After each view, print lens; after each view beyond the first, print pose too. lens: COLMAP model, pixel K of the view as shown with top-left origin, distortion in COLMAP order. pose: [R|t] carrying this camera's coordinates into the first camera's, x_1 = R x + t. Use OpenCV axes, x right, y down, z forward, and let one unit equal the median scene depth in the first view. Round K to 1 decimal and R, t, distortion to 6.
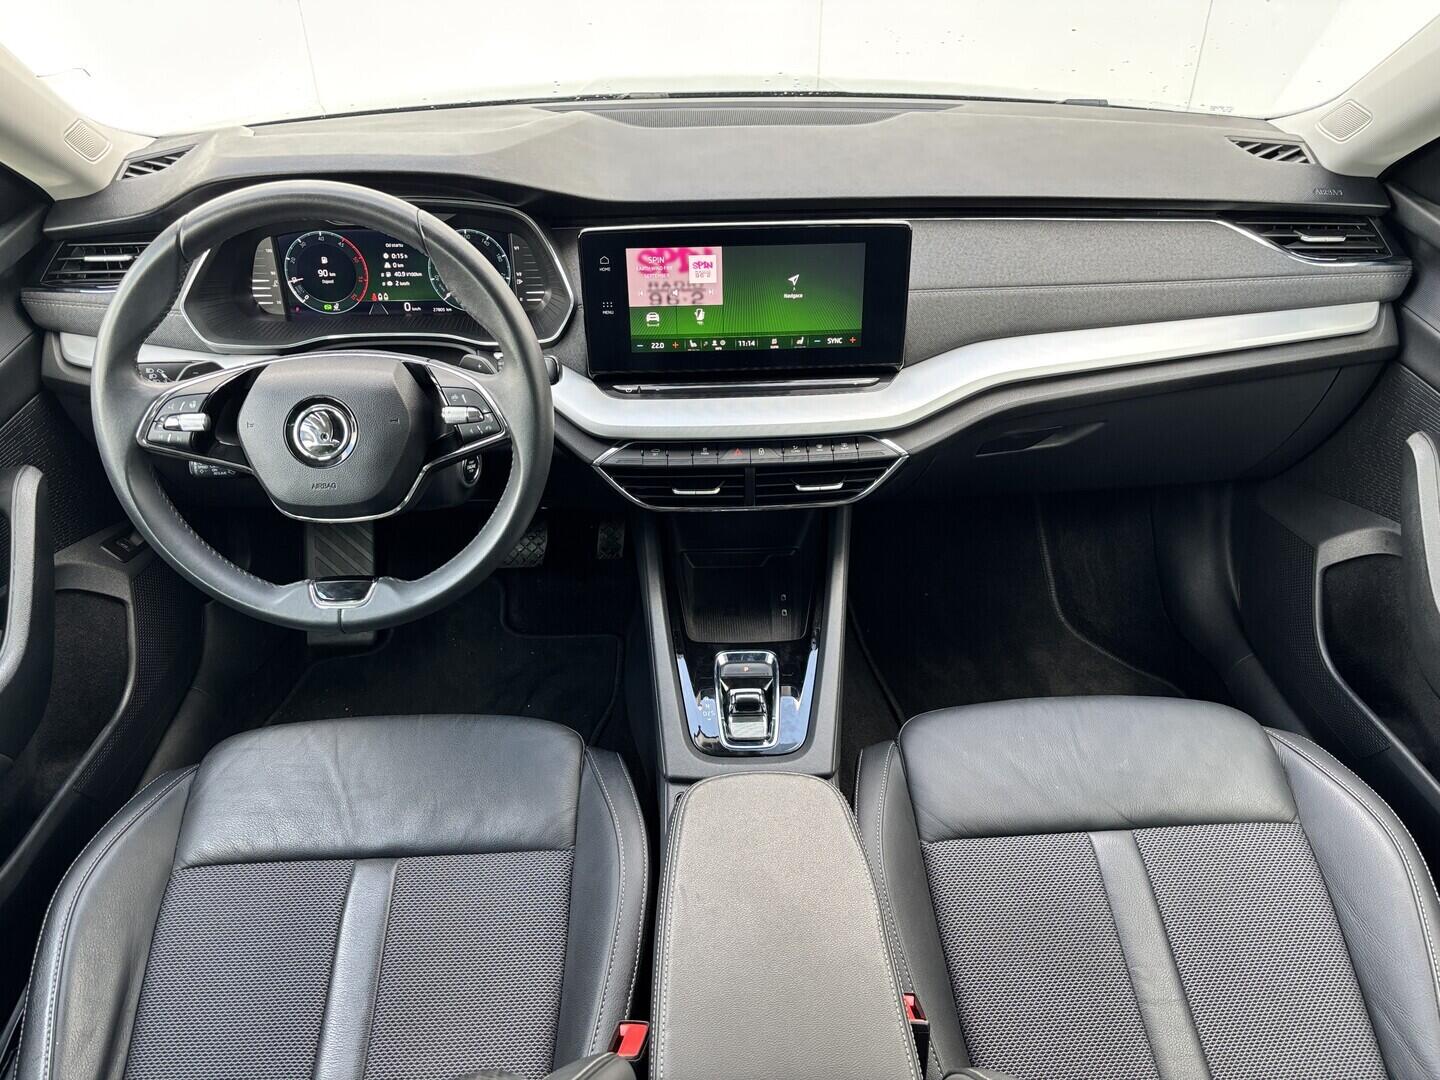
lens RADIAL K [[1094.4, 0, 755.9], [0, 1094.4, 579.0], [0, 0, 1]] dist [0.022927, -0.028389]
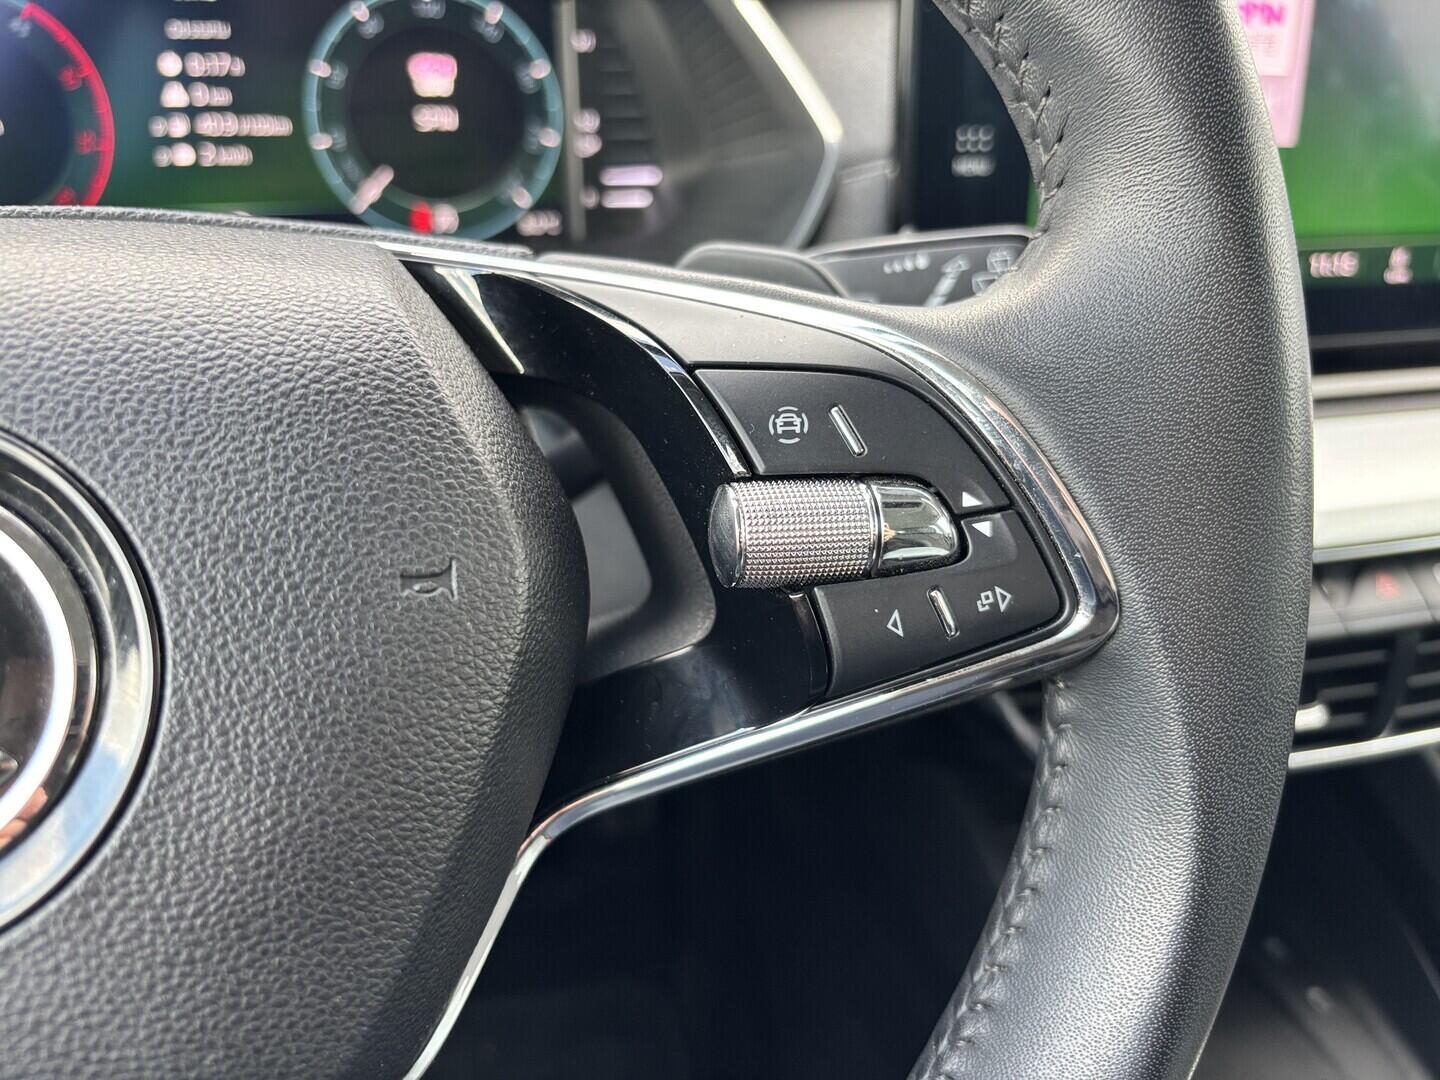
lens RADIAL K [[1094.4, 0, 733.7], [0, 1094.4, 546.1], [0, 0, 1]] dist [0.022927, -0.028389]
pose [[0.974023, -0.080343, 0.211717, -0.267783], [0.105327, 0.988392, -0.109490, -0.108846], [-0.200462, 0.128945, 0.971179, 0.705694]]
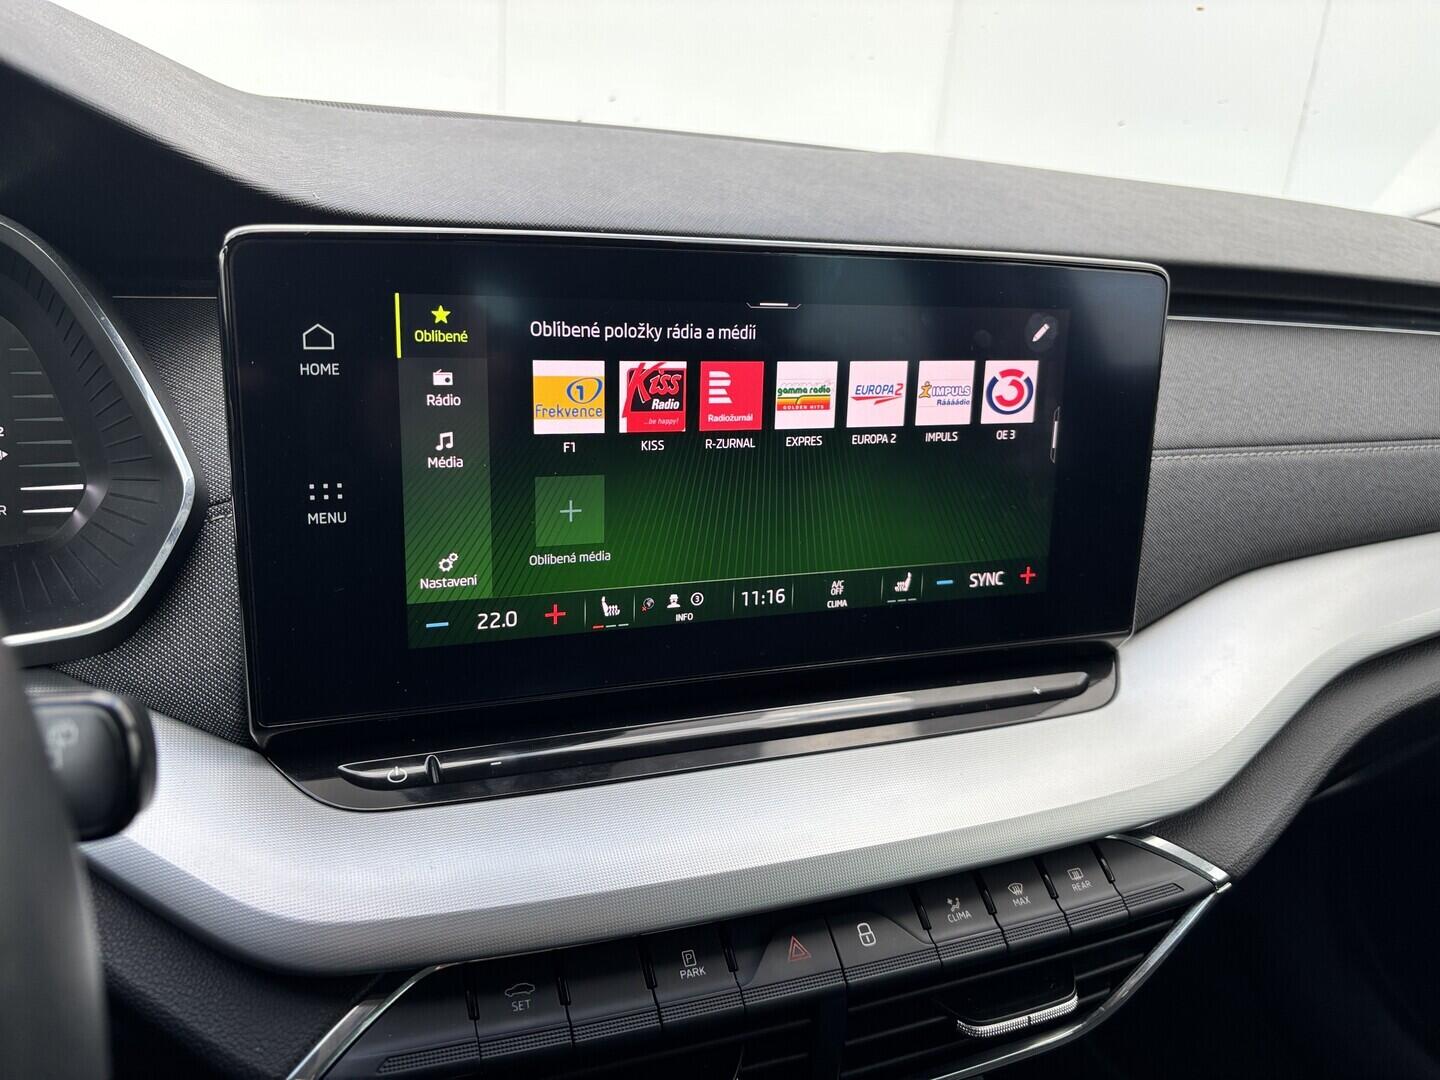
lens RADIAL K [[1094.4, 0, 715.2], [0, 1094.4, 543.9], [0, 0, 1]] dist [0.022927, -0.028389]
pose [[0.946743, -0.034958, 0.320086, -0.128520], [0.126120, 0.954919, -0.268743, -0.142654], [-0.296261, 0.294800, 0.908472, 0.694532]]
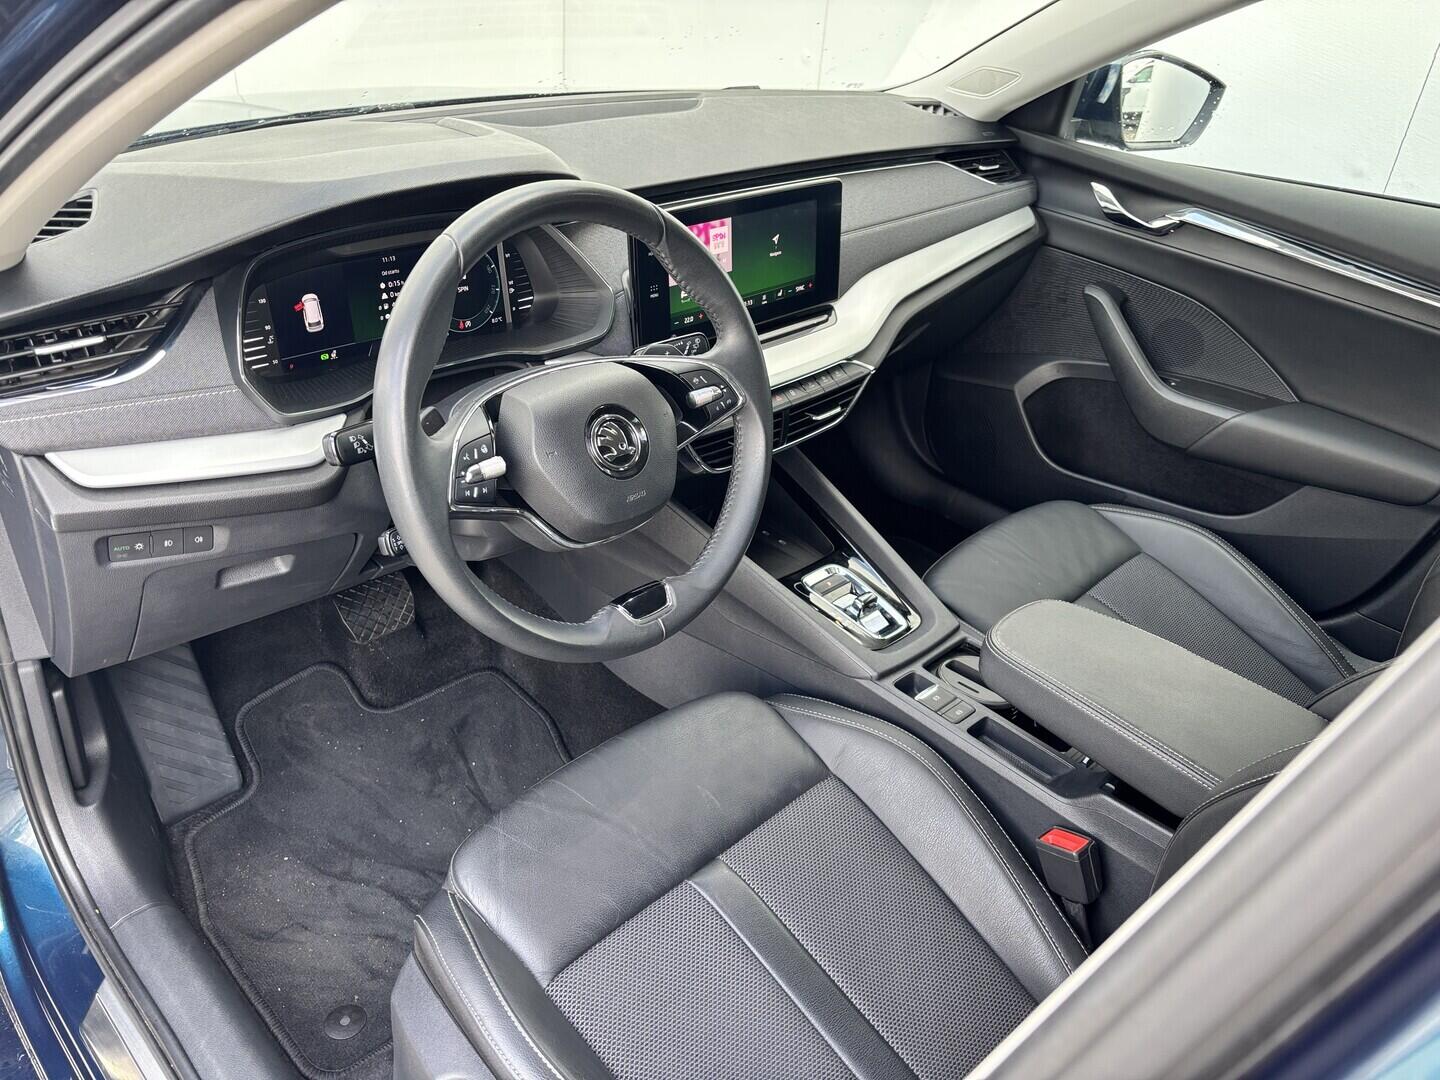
lens RADIAL K [[1094.4, 0, 713.9], [0, 1094.4, 551.9], [0, 0, 1]] dist [0.022927, -0.028389]
pose [[0.746579, -0.306109, 0.590692, -0.760040], [0.331779, 0.940885, 0.068249, -0.065713], [-0.576665, 0.145026, 0.804005, 0.168025]]
